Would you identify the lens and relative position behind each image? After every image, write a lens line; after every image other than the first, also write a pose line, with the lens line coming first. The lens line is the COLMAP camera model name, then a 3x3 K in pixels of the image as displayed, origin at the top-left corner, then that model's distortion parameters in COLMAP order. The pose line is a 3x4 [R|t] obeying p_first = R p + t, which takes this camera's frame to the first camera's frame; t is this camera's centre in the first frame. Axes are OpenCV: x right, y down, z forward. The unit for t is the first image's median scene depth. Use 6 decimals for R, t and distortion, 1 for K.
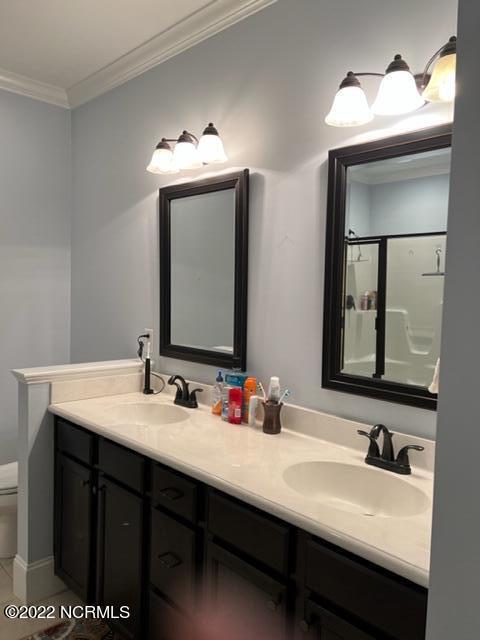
lens RADIAL K [[480.5, 0, 240.0], [0, 480.5, 320.0], [0, 0, 1]] dist [0.047849, -0.062049]
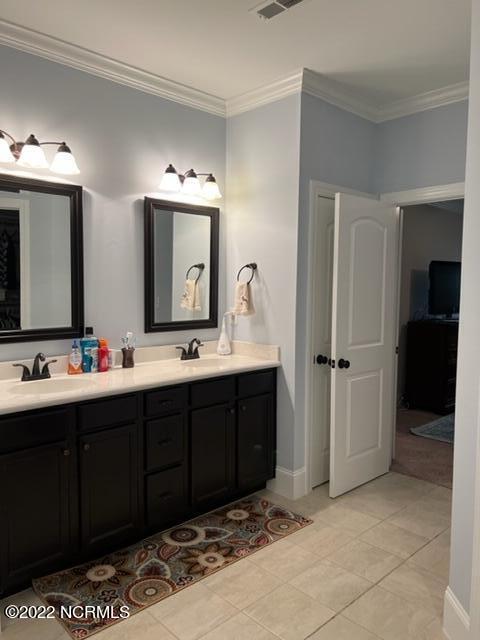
lens RADIAL K [[480.5, 0, 240.0], [0, 480.5, 320.0], [0, 0, 1]] dist [0.047849, -0.062049]
pose [[0.029107, -0.084952, 0.995960, -1.401335], [0.065195, 0.994422, 0.082915, -0.026599], [-0.997448, 0.062519, 0.034483, 0.560942]]
